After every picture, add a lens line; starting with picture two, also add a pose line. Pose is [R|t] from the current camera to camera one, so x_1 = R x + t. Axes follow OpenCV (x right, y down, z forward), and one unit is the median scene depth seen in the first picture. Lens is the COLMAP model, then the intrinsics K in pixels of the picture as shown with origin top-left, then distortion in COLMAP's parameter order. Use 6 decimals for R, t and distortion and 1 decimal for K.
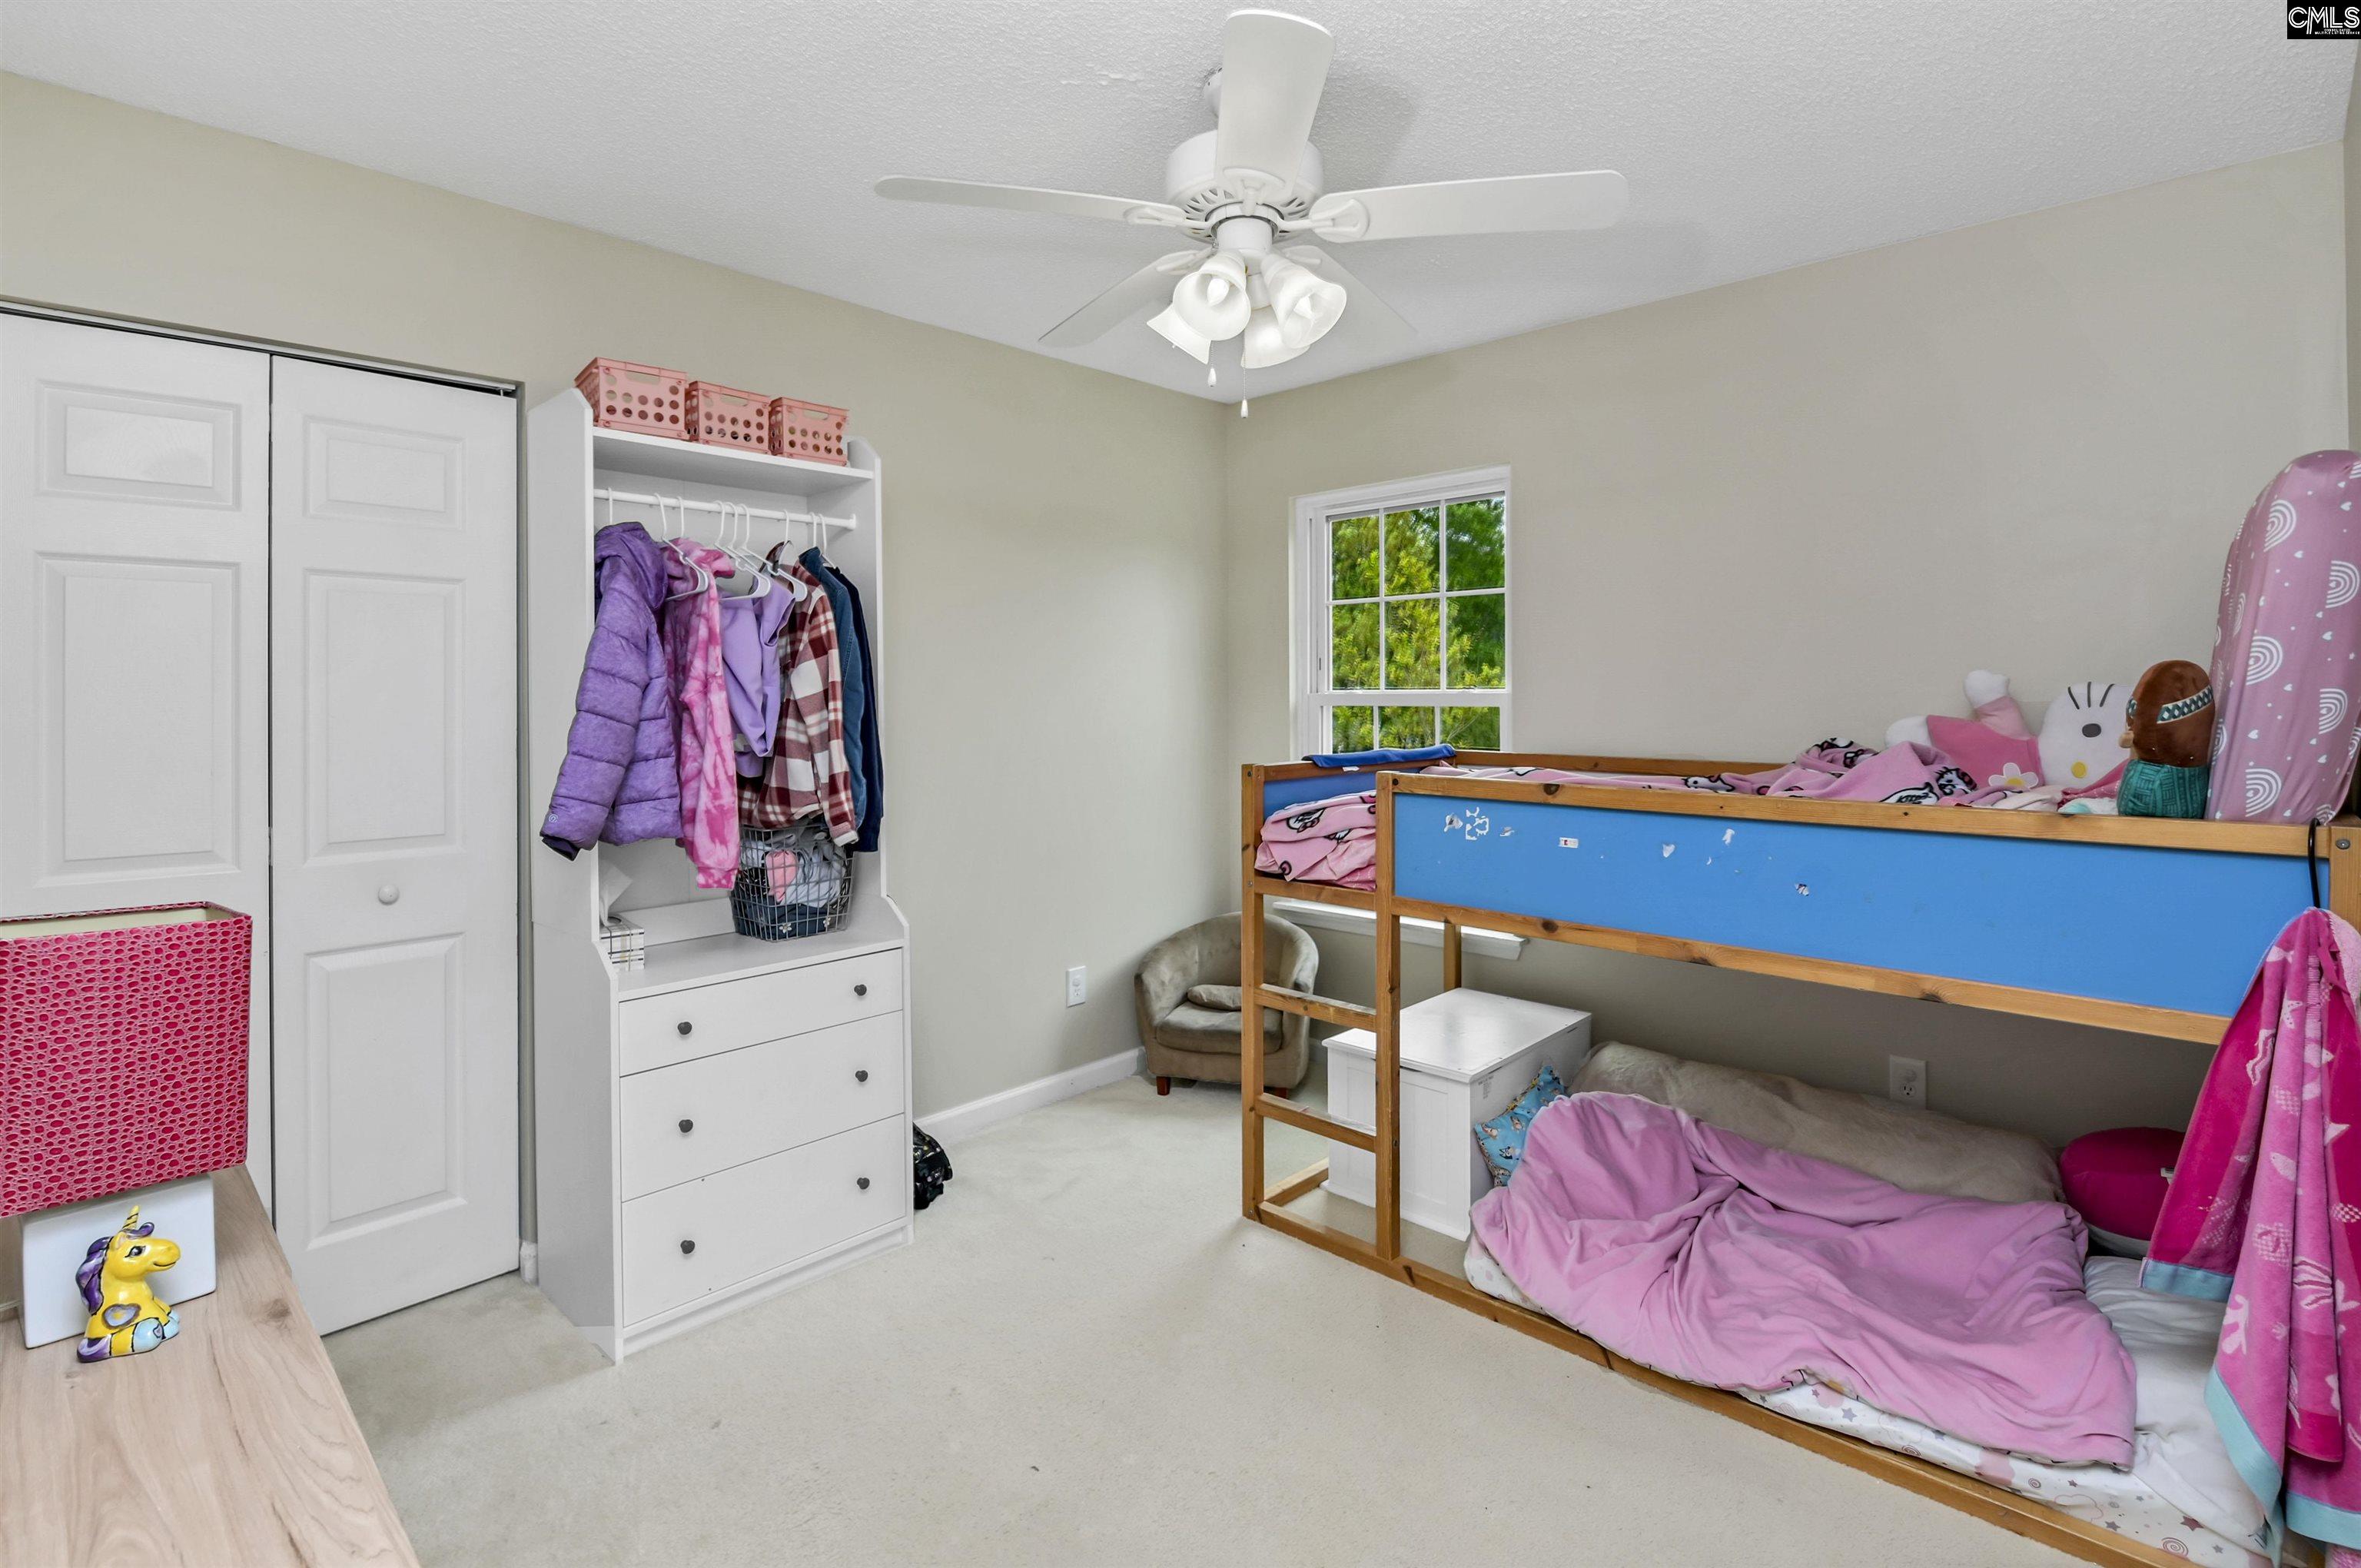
lens RADIAL K [[1114.4, 0, 1177.4], [0, 1114.4, 680.5], [0, 0, 1]] dist [0.001218, -0.019170]
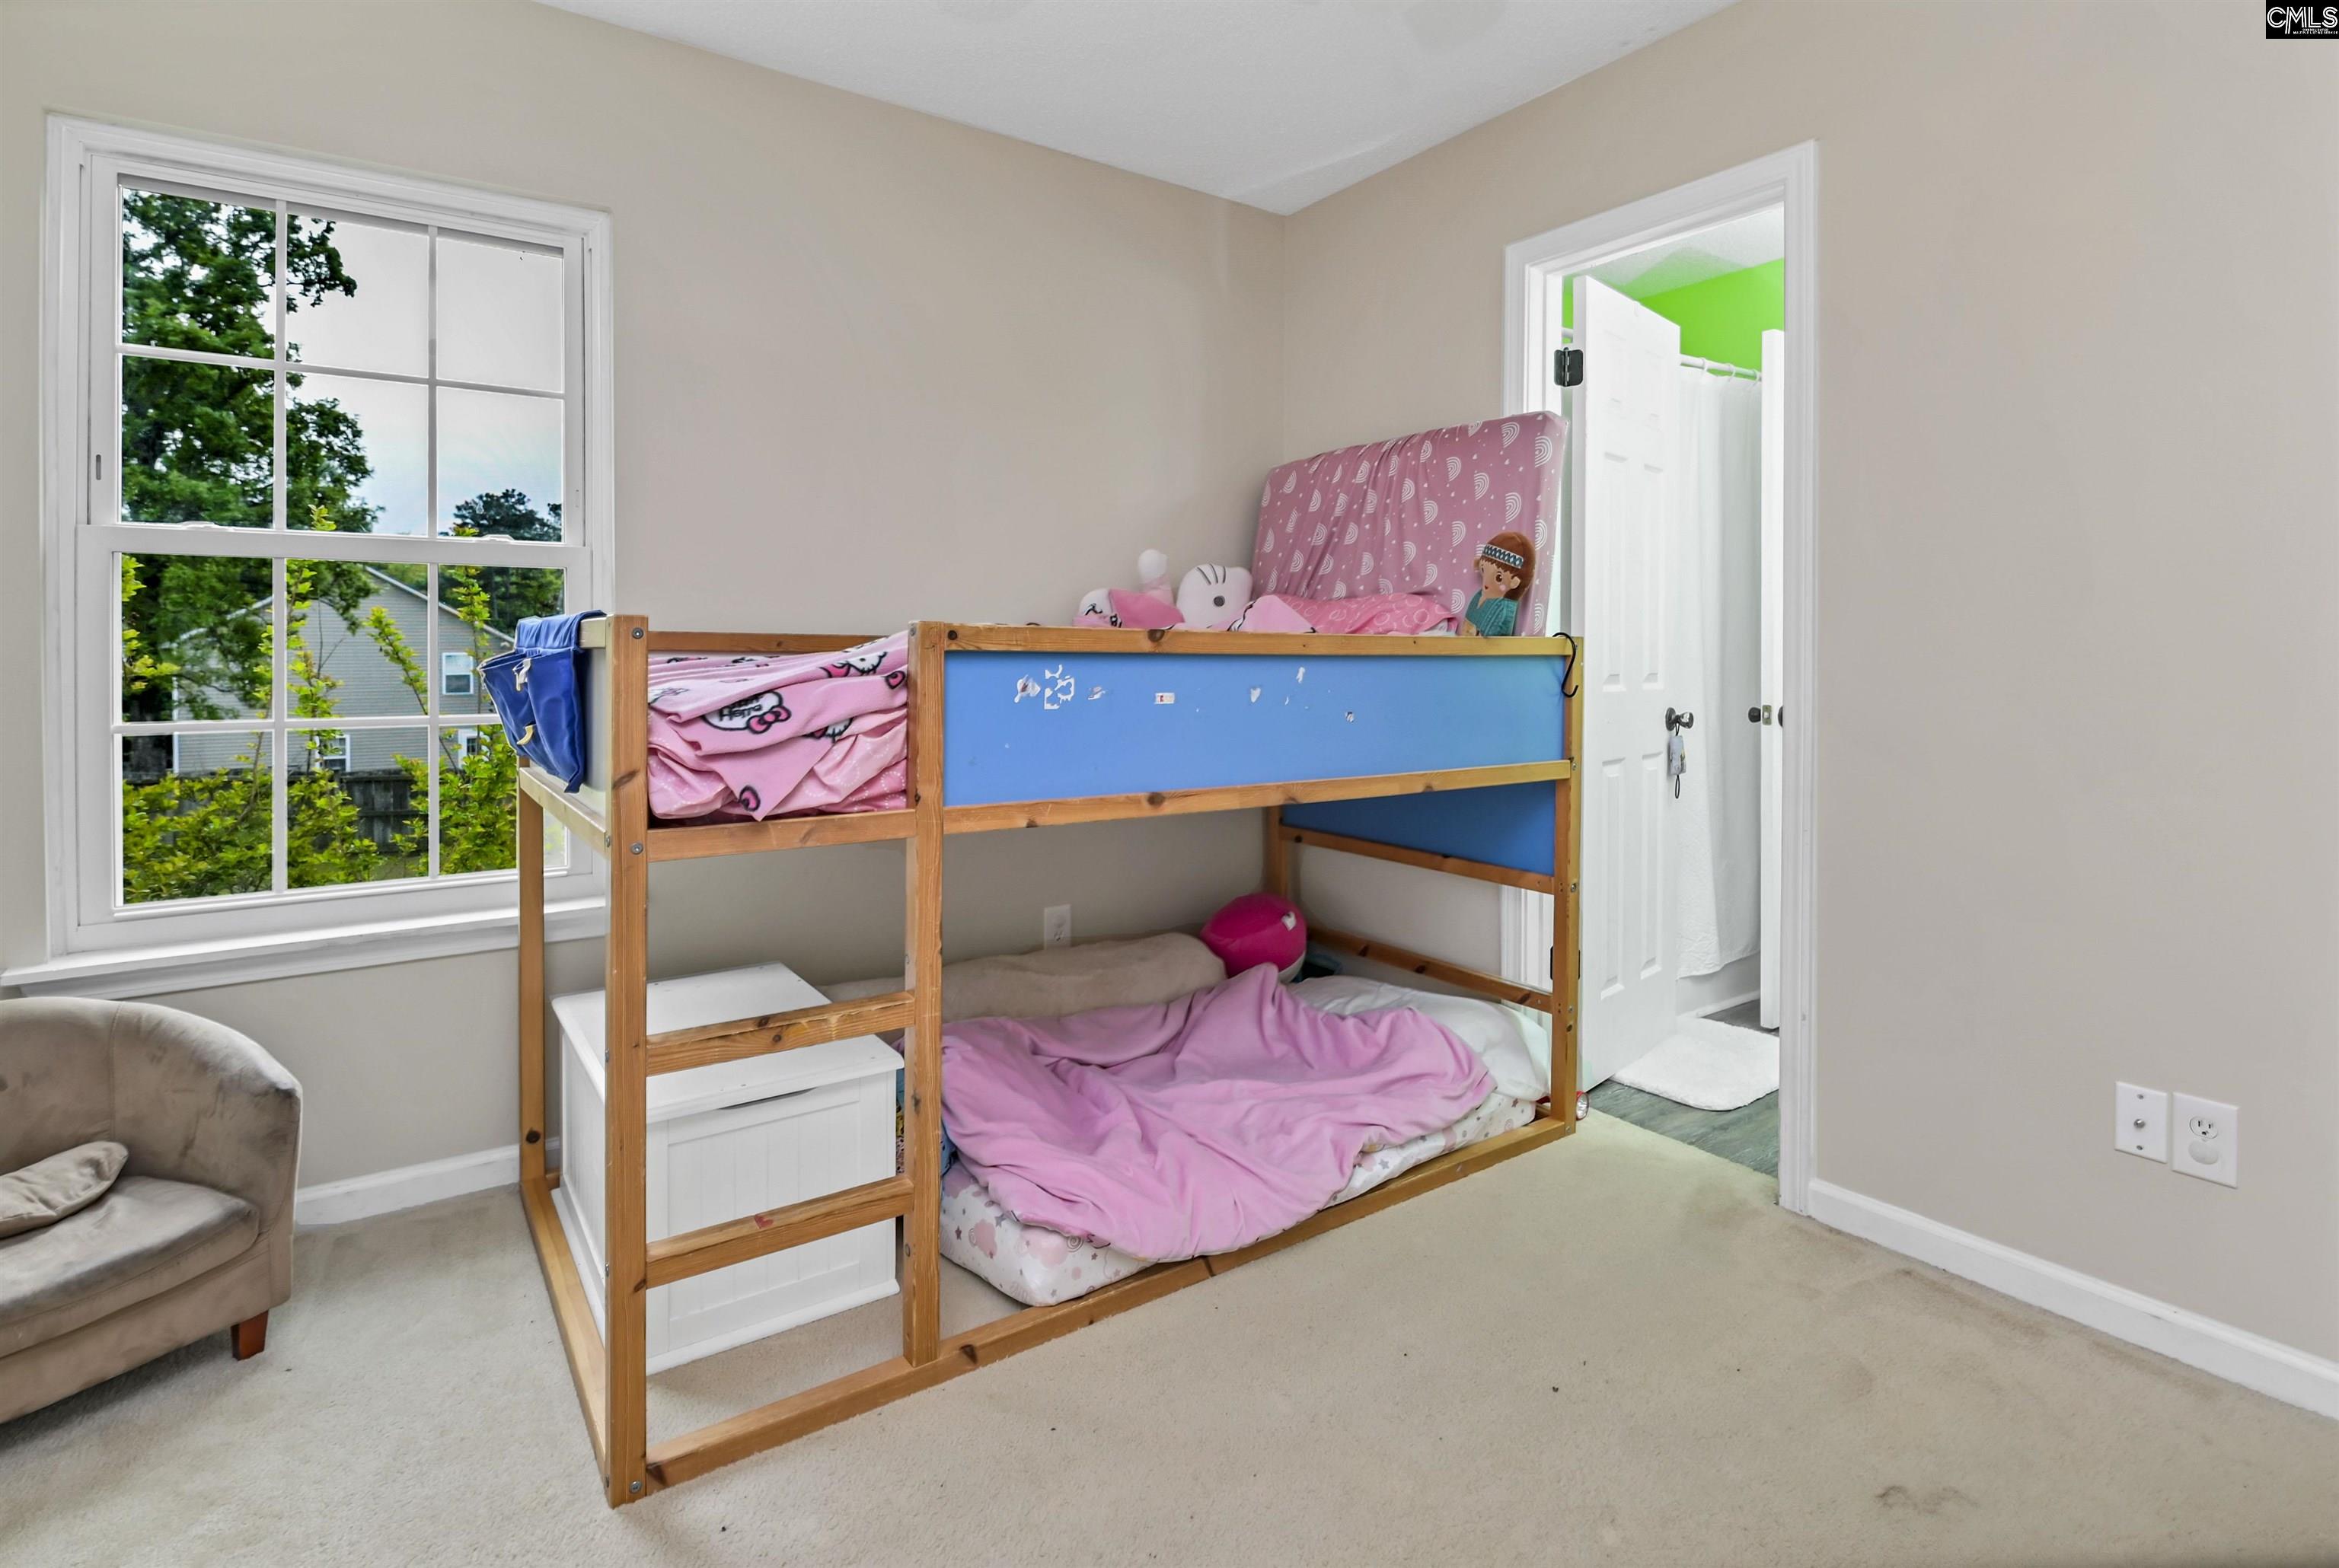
lens RADIAL K [[1132.0, 0, 1172.6], [0, 1132.0, 662.8], [0, 0, 1]] dist [-0.000289, -0.000066]
pose [[0.186402, -0.002939, 0.982469, -0.460200], [-0.018259, 0.999812, 0.006456, 0.104876], [-0.982304, -0.019143, 0.186313, 0.774630]]
